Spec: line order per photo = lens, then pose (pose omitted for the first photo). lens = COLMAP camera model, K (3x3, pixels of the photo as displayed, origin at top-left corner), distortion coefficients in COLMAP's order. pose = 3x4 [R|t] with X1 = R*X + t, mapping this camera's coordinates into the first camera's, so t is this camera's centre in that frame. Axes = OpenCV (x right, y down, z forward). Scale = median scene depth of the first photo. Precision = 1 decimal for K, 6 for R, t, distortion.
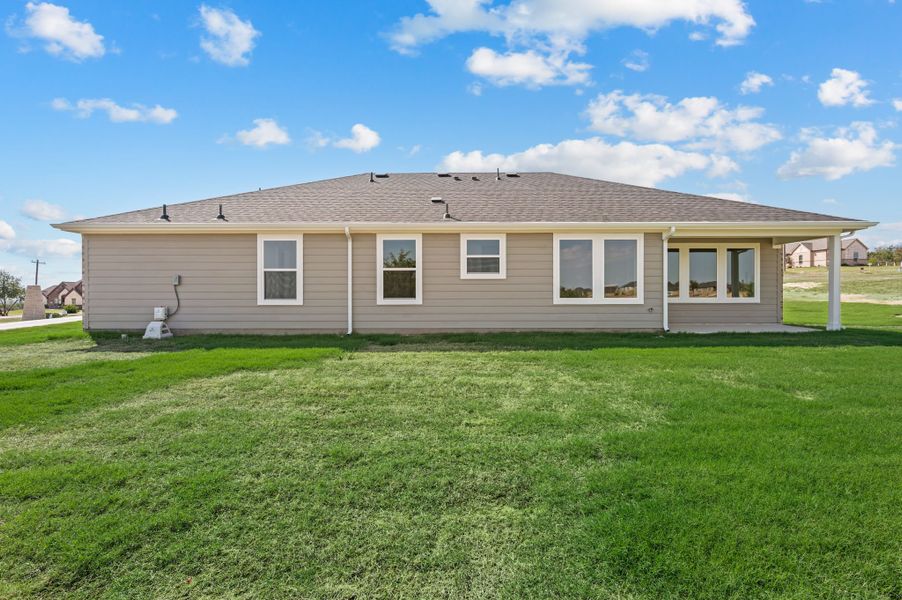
lens RADIAL K [[355.1, 0, 449.1], [0, 355.1, 298.4], [0, 0, 1]] dist [0.004059, 0.000121]
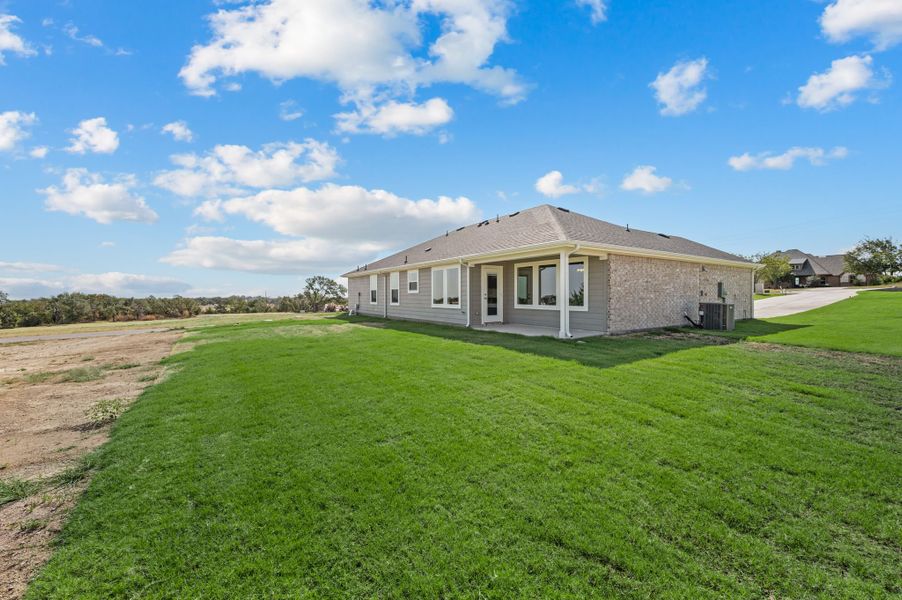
lens RADIAL K [[355.1, 0, 449.1], [0, 355.1, 298.4], [0, 0, 1]] dist [0.004059, 0.000121]
pose [[0.553403, 0.007282, -0.832882, 1.058411], [-0.016181, 0.999867, -0.002010, -0.015992], [0.832757, 0.014589, 0.553447, 0.062239]]
